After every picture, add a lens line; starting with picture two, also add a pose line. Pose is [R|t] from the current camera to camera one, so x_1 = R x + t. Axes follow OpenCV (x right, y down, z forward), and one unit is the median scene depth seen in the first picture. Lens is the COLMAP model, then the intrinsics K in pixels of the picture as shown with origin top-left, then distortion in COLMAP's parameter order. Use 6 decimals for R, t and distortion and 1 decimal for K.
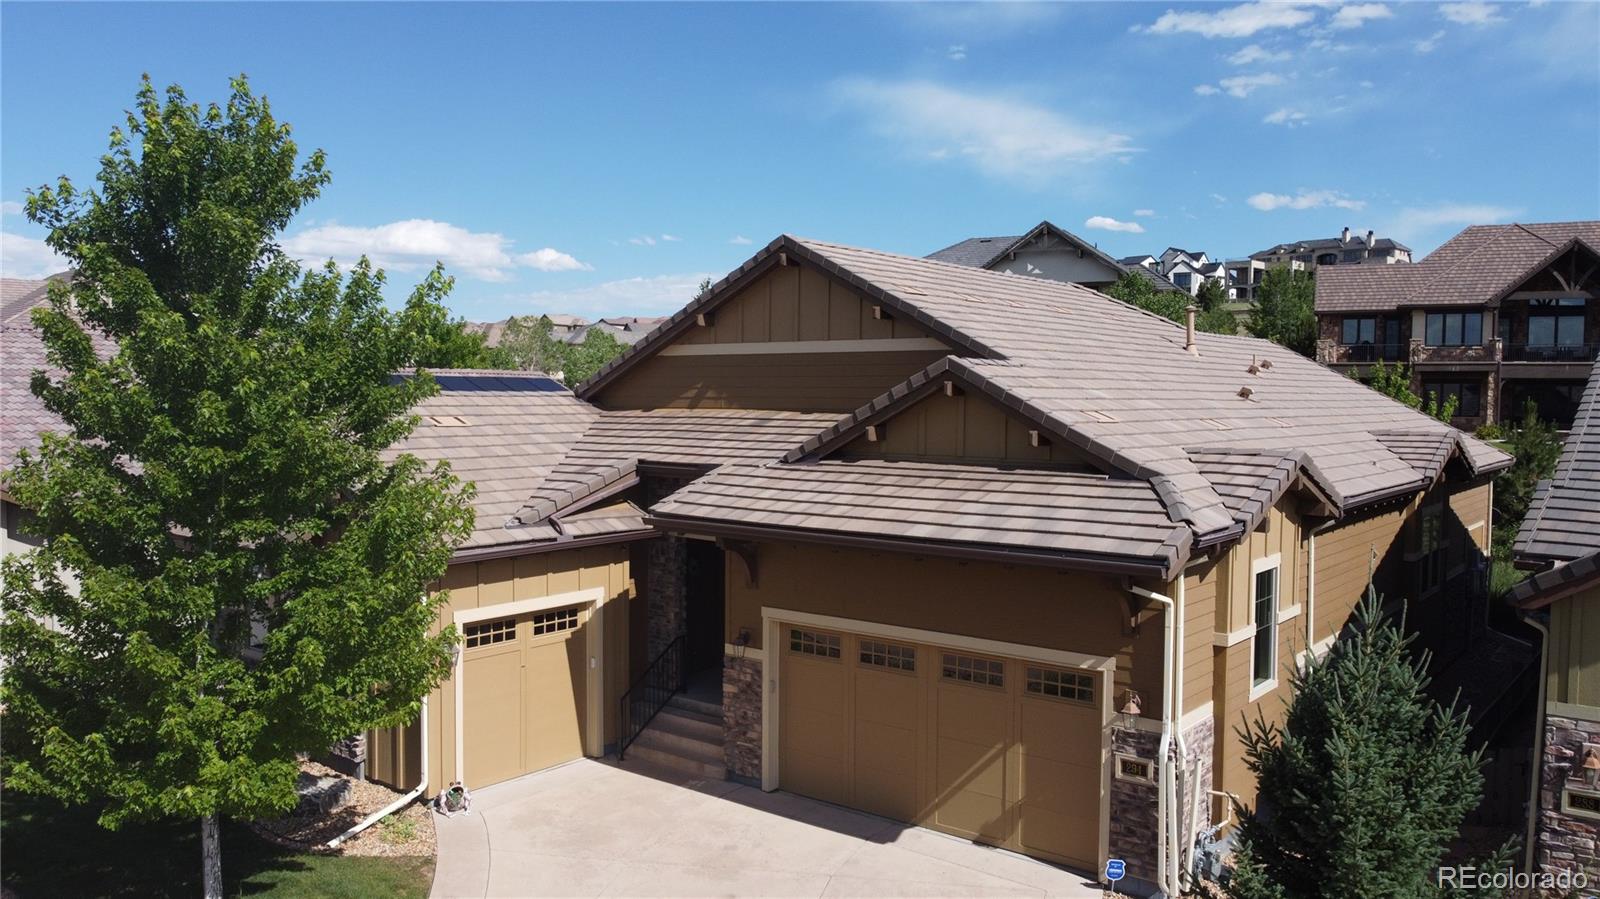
lens RADIAL K [[1219.2, 0, 804.1], [0, 1219.2, 453.1], [0, 0, 1]] dist [0.014993, 0.001355]
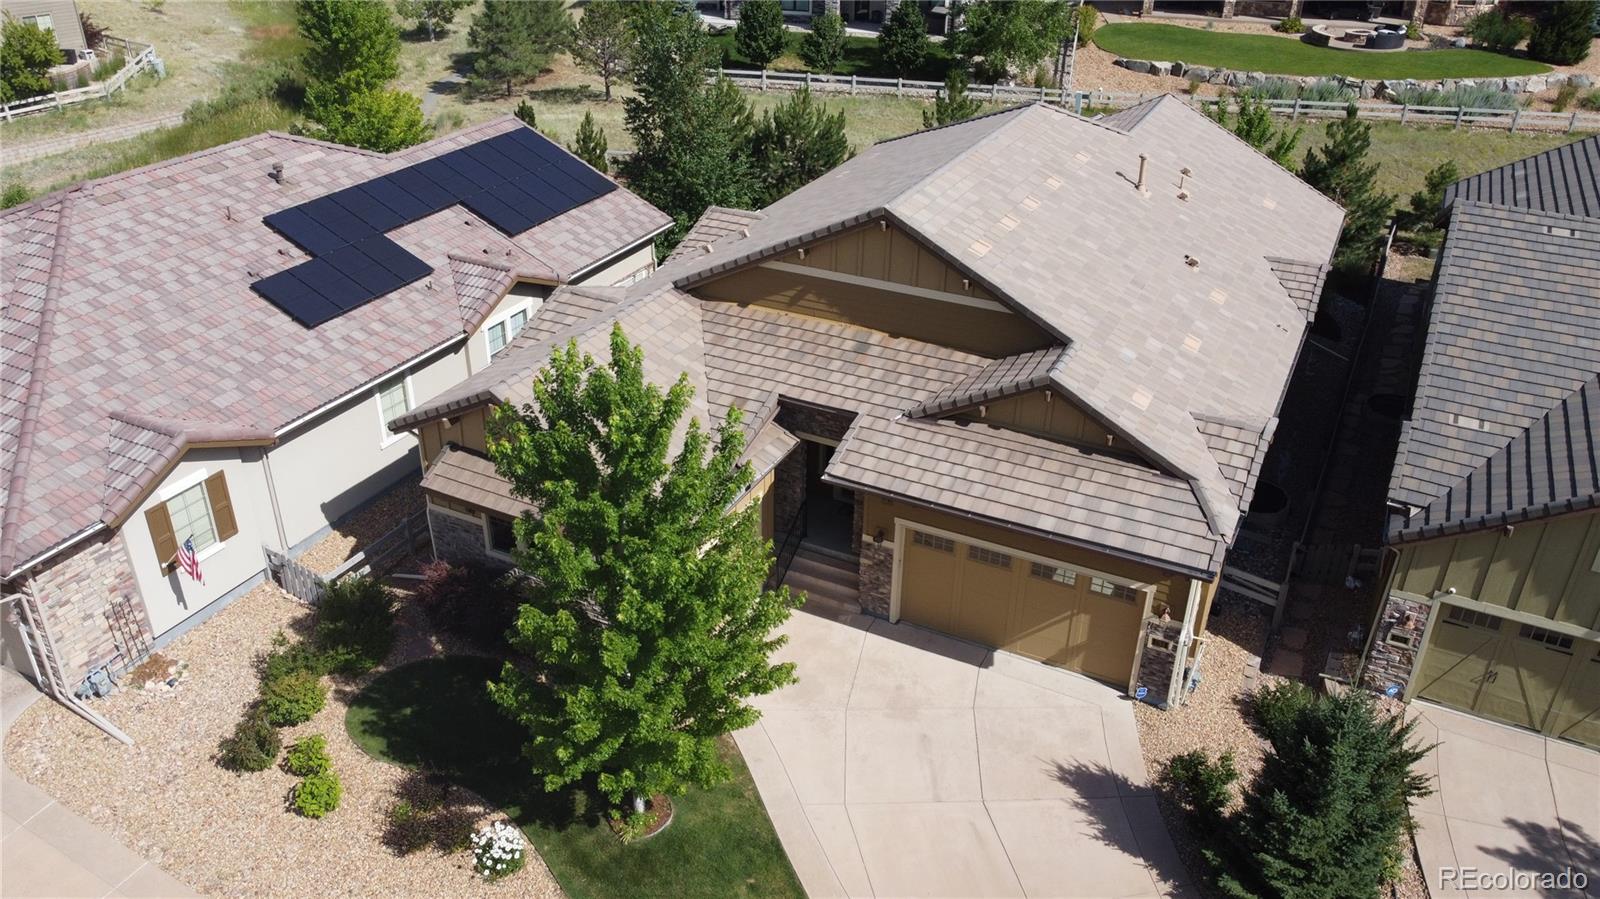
lens RADIAL K [[1219.2, 0, 795.3], [0, 1219.2, 444.8], [0, 0, 1]] dist [0.014993, 0.001355]
pose [[0.979768, -0.087529, 0.179984, -0.445768], [-0.000827, 0.897516, 0.440981, -0.649534], [-0.200137, -0.432208, 0.879284, -0.224442]]
